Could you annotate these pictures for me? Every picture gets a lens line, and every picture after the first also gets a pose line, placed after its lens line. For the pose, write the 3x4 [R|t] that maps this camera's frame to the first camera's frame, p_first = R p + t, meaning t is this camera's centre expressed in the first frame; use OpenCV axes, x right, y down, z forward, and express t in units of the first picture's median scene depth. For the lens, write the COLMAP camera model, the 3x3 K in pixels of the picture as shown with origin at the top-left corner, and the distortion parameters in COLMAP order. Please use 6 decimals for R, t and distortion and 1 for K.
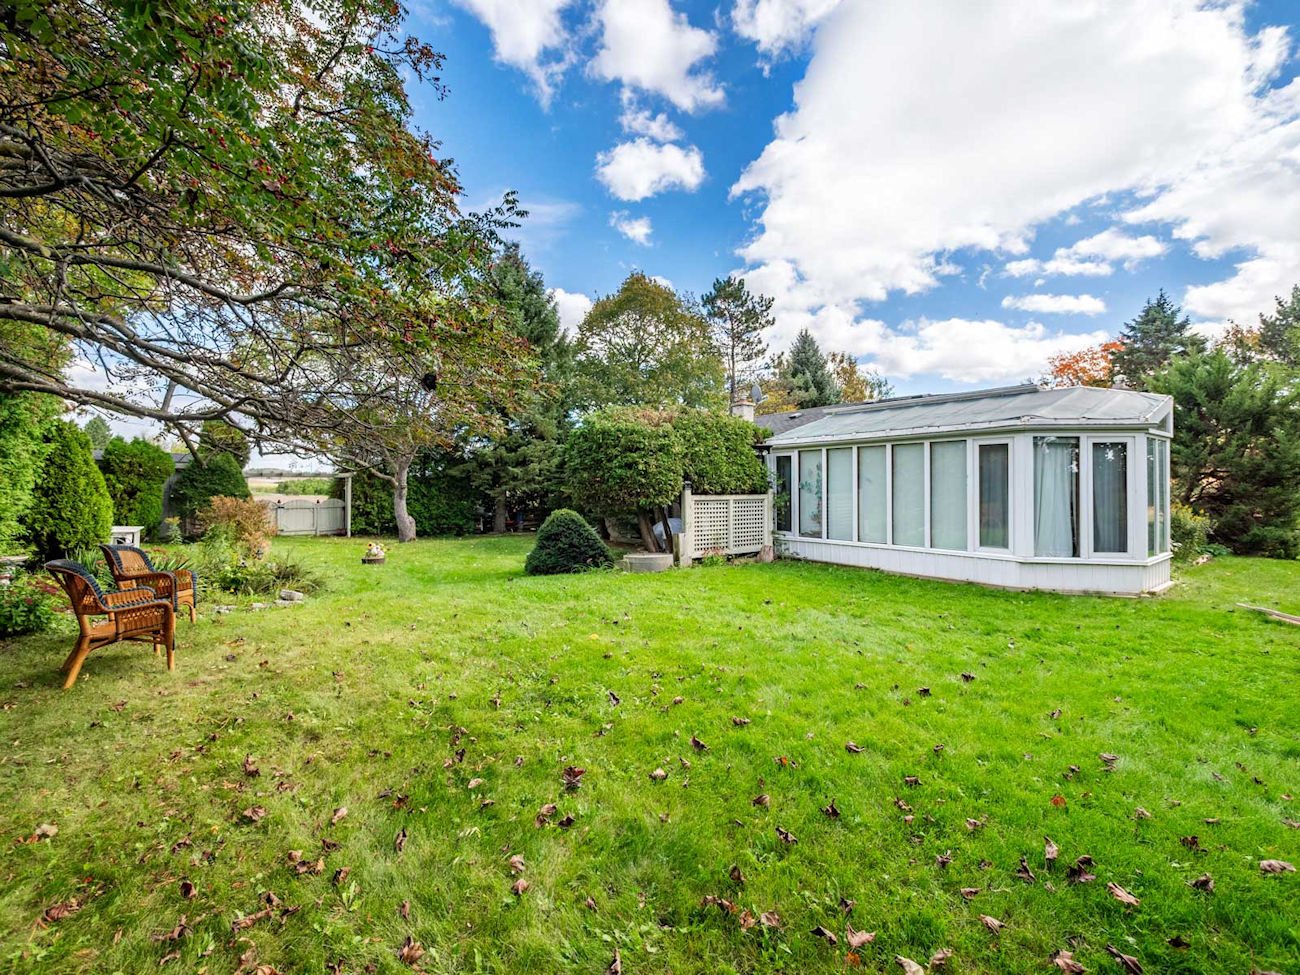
lens RADIAL K [[529.5, 0, 652.6], [0, 529.5, 485.7], [0, 0, 1]] dist [-0.017451, -0.000125]
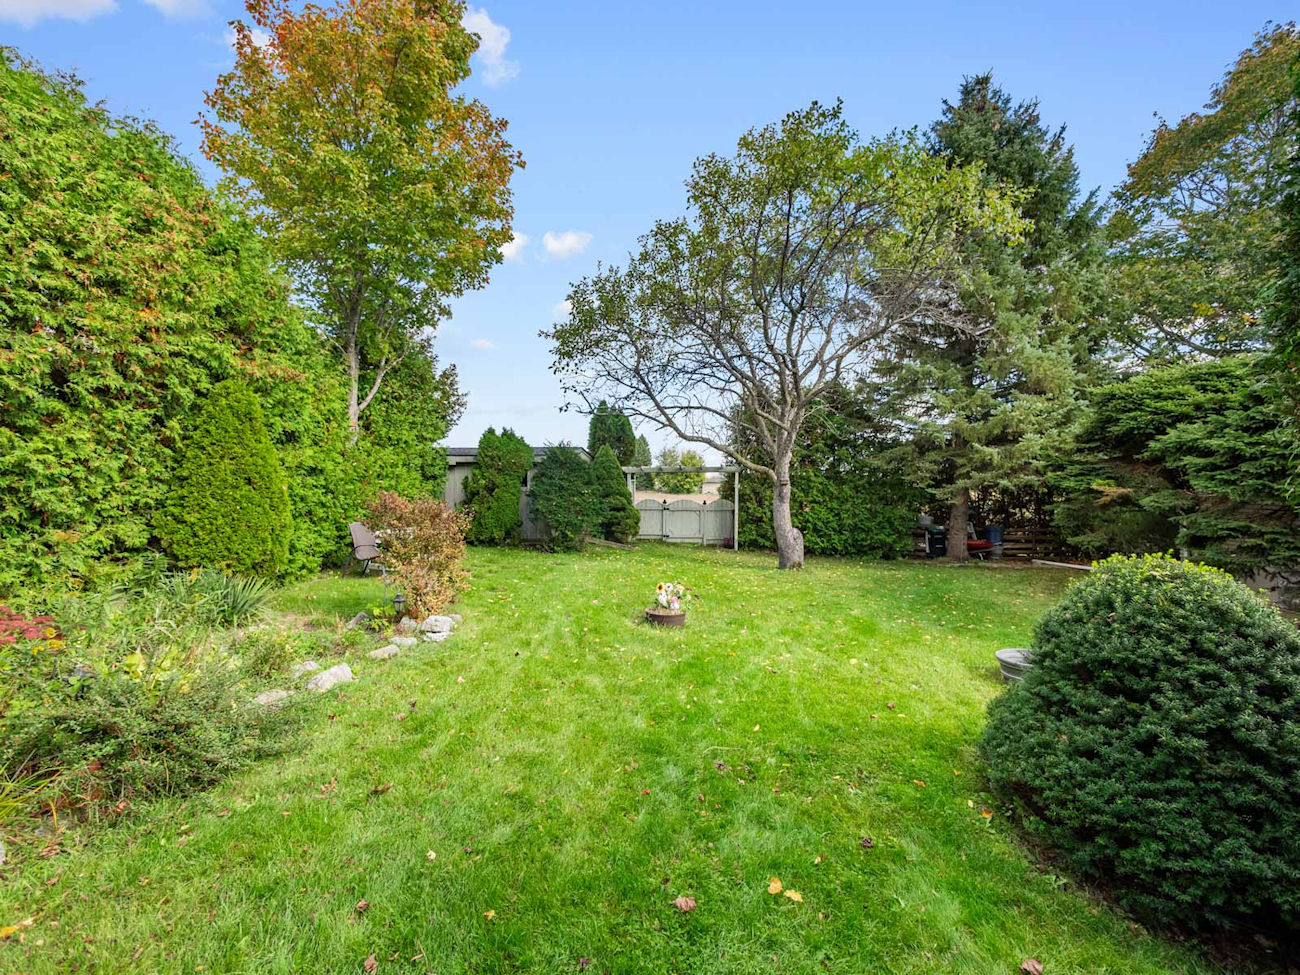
lens RADIAL K [[529.5, 0, 655.4], [0, 529.5, 483.1], [0, 0, 1]] dist [-0.017451, -0.000125]
pose [[0.671631, -0.006868, -0.740854, -0.083325], [0.001889, 0.999970, -0.007557, 0.005961], [0.740883, 0.003676, 0.671624, 0.378389]]
